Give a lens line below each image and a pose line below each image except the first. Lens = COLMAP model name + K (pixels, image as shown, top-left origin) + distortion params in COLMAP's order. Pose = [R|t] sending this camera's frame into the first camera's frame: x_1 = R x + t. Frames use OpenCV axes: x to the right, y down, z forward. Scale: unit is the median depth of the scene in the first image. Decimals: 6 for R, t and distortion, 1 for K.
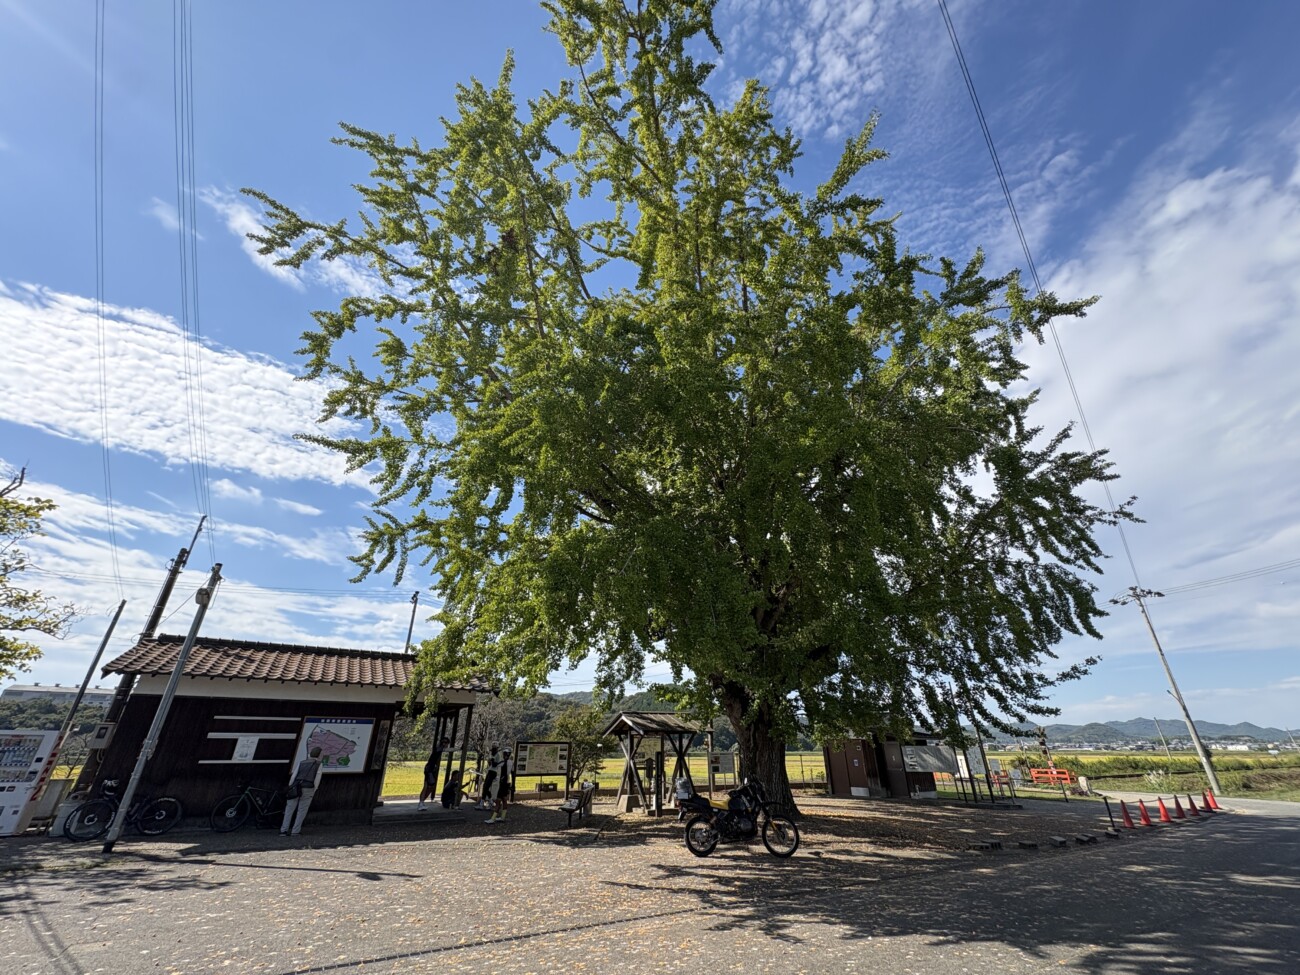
lens RADIAL K [[545.1, 0, 651.4], [0, 545.1, 492.6], [0, 0, 1]] dist [-0.004927, 0.000167]
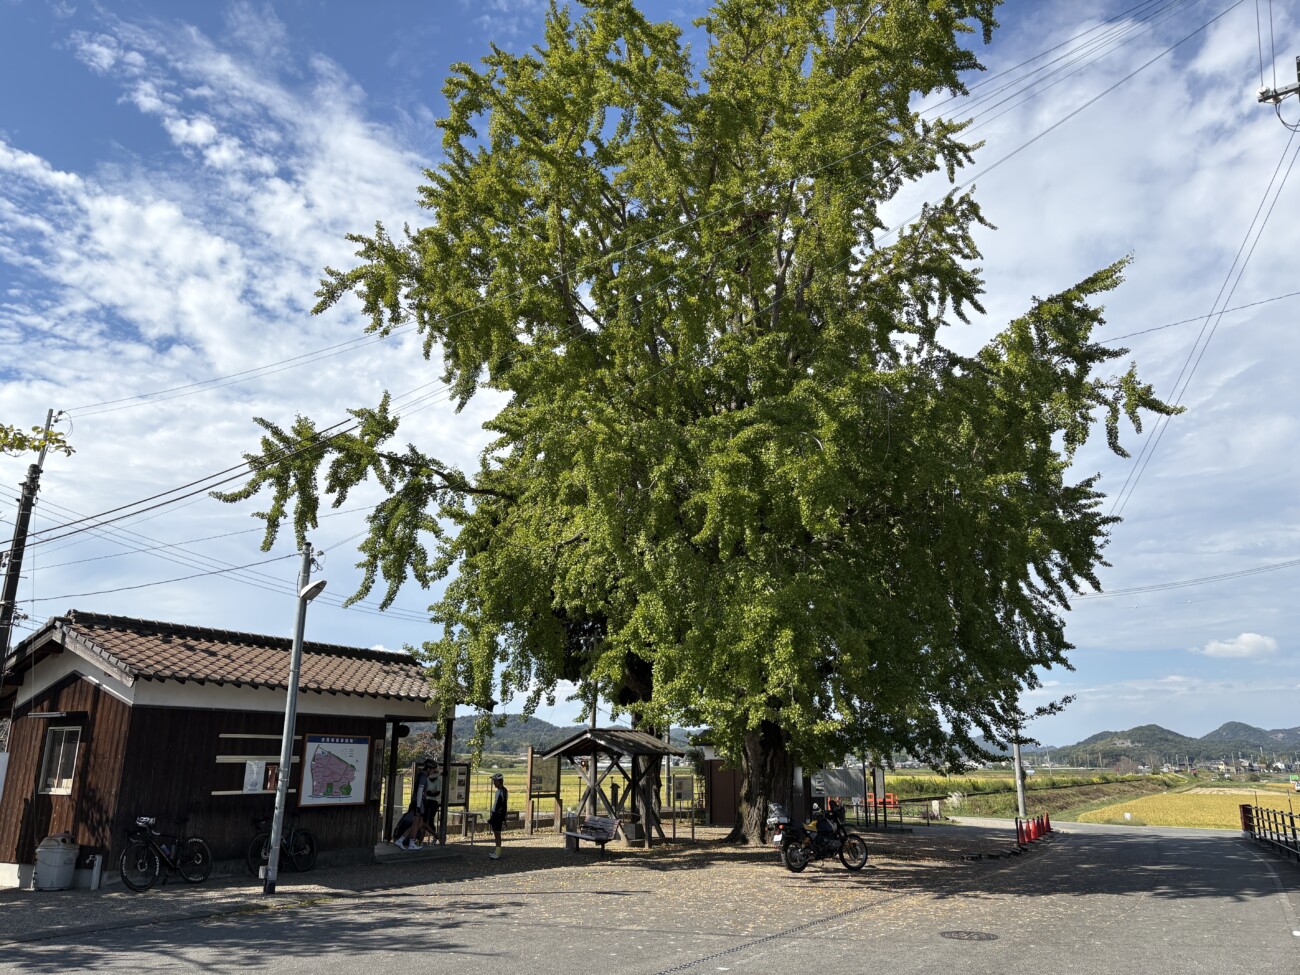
lens RADIAL K [[980.2, 0, 648.7], [0, 980.2, 486.6], [0, 0, 1]] dist [-0.028386, -0.006657]
pose [[0.888043, 0.130657, 0.440803, -0.790380], [-0.201226, 0.972517, 0.117128, -0.149362], [-0.413385, -0.192716, 0.889929, -0.277756]]
